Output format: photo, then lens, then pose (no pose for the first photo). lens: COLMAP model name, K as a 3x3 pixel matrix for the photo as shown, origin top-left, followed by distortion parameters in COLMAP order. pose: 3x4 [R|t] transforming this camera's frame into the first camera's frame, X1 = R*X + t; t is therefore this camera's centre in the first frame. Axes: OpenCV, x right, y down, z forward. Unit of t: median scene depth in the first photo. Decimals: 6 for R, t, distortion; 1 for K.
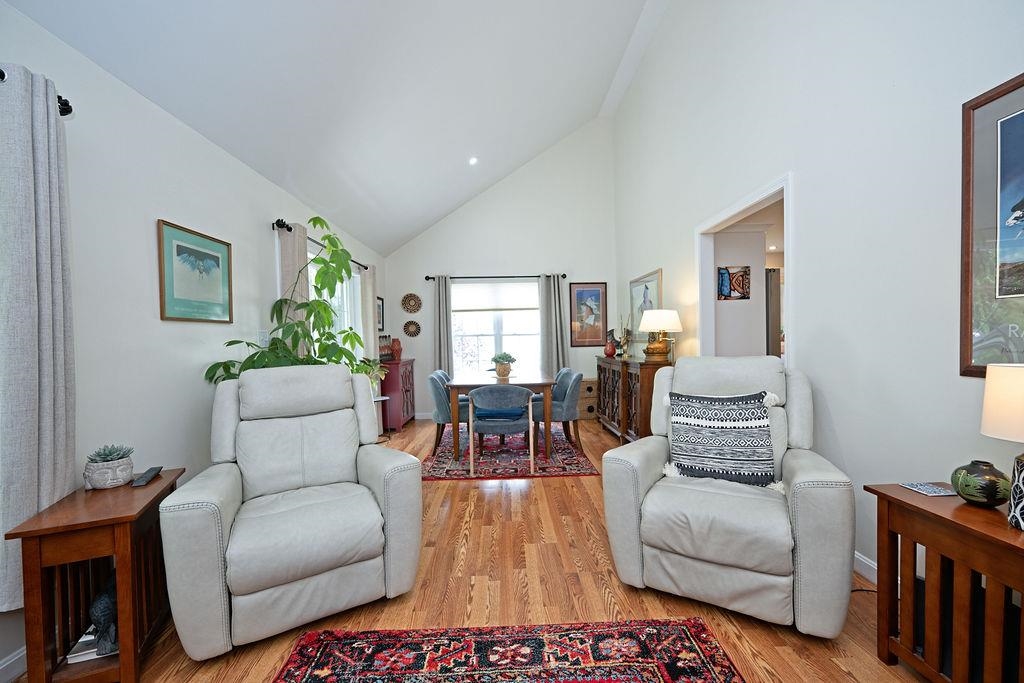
lens RADIAL K [[412.4, 0, 514.5], [0, 412.4, 345.5], [0, 0, 1]] dist [-0.000043, 0.000477]
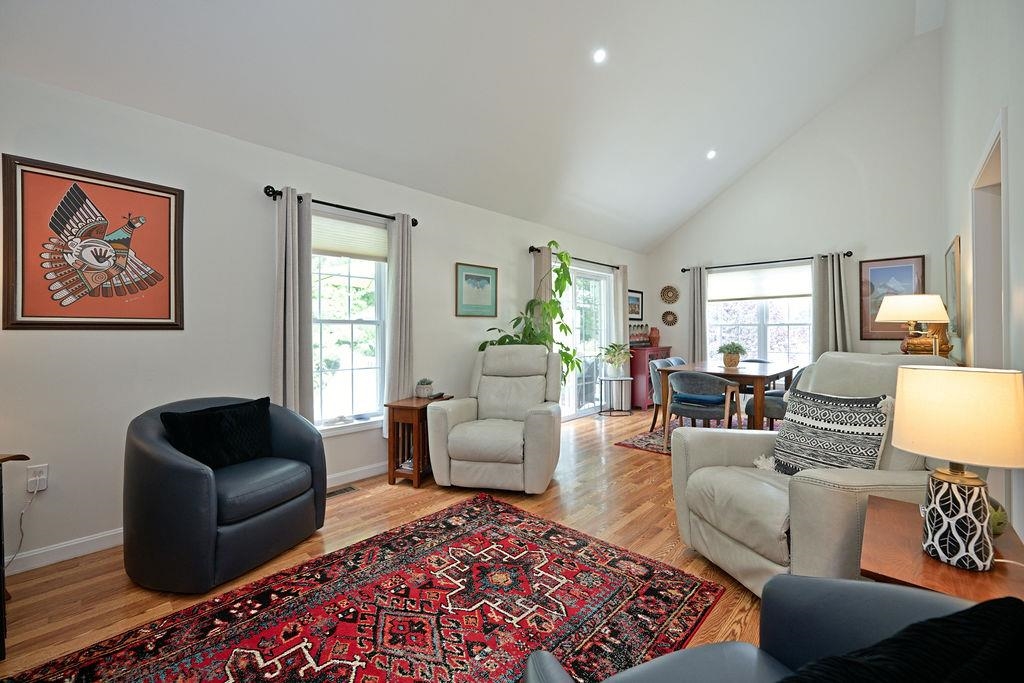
lens RADIAL K [[414.3, 0, 515.8], [0, 414.3, 328.2], [0, 0, 1]] dist [-0.000438, 0.000185]
pose [[0.718107, 0.013202, -0.695808, 0.639905], [-0.022148, 0.999747, -0.003889, -0.007089], [0.695580, 0.018204, 0.718218, -0.148895]]
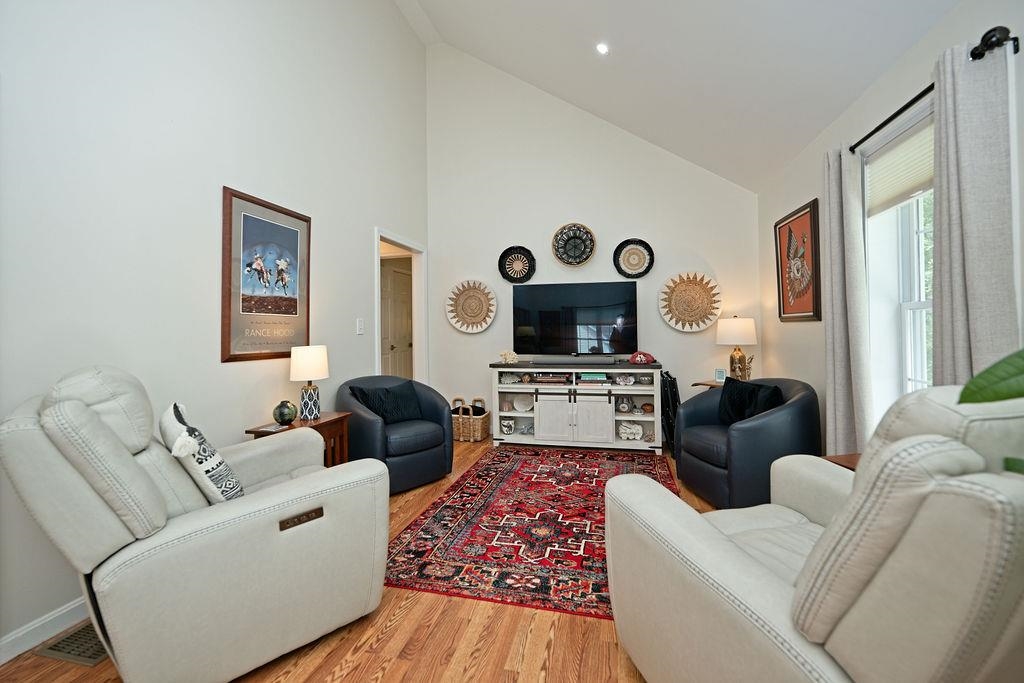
lens RADIAL K [[432.3, 0, 514.1], [0, 432.3, 326.2], [0, 0, 1]] dist [-0.010511, 0.000062]
pose [[-0.964755, 0.040199, 0.260061, -0.249682], [0.042173, 0.999108, 0.002015, -0.012986], [-0.259748, 0.012912, -0.965590, 1.595529]]
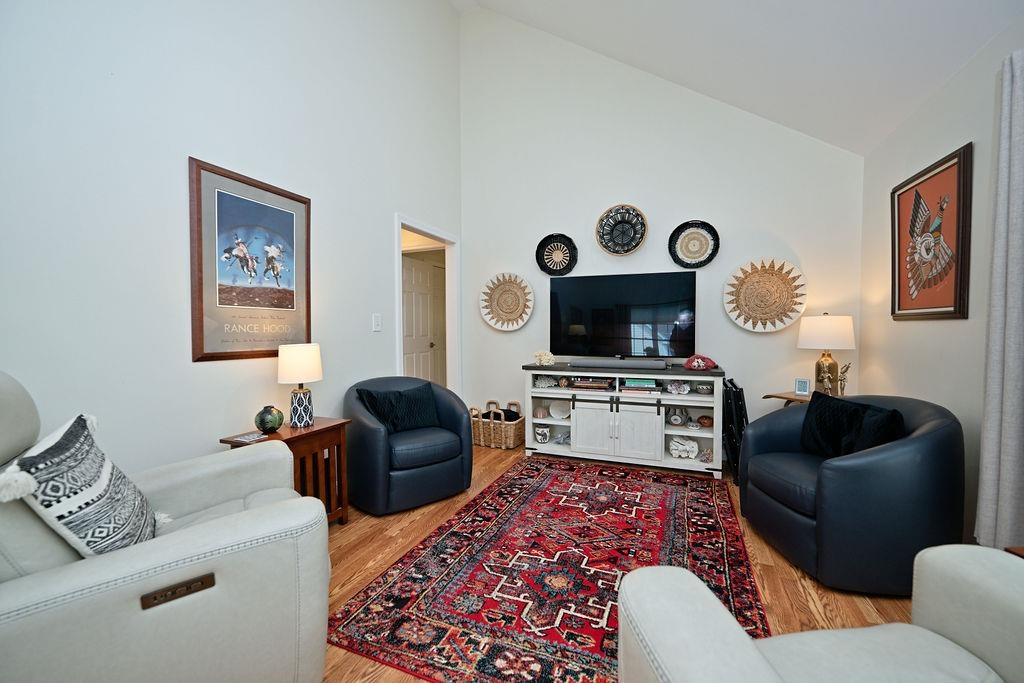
lens RADIAL K [[412.4, 0, 514.5], [0, 412.4, 345.5], [0, 0, 1]] dist [-0.000043, 0.000477]
pose [[-0.917598, 0.012619, 0.397309, -0.269478], [0.034108, 0.998309, 0.047067, -0.005145], [-0.396044, 0.056740, -0.916477, 1.284683]]
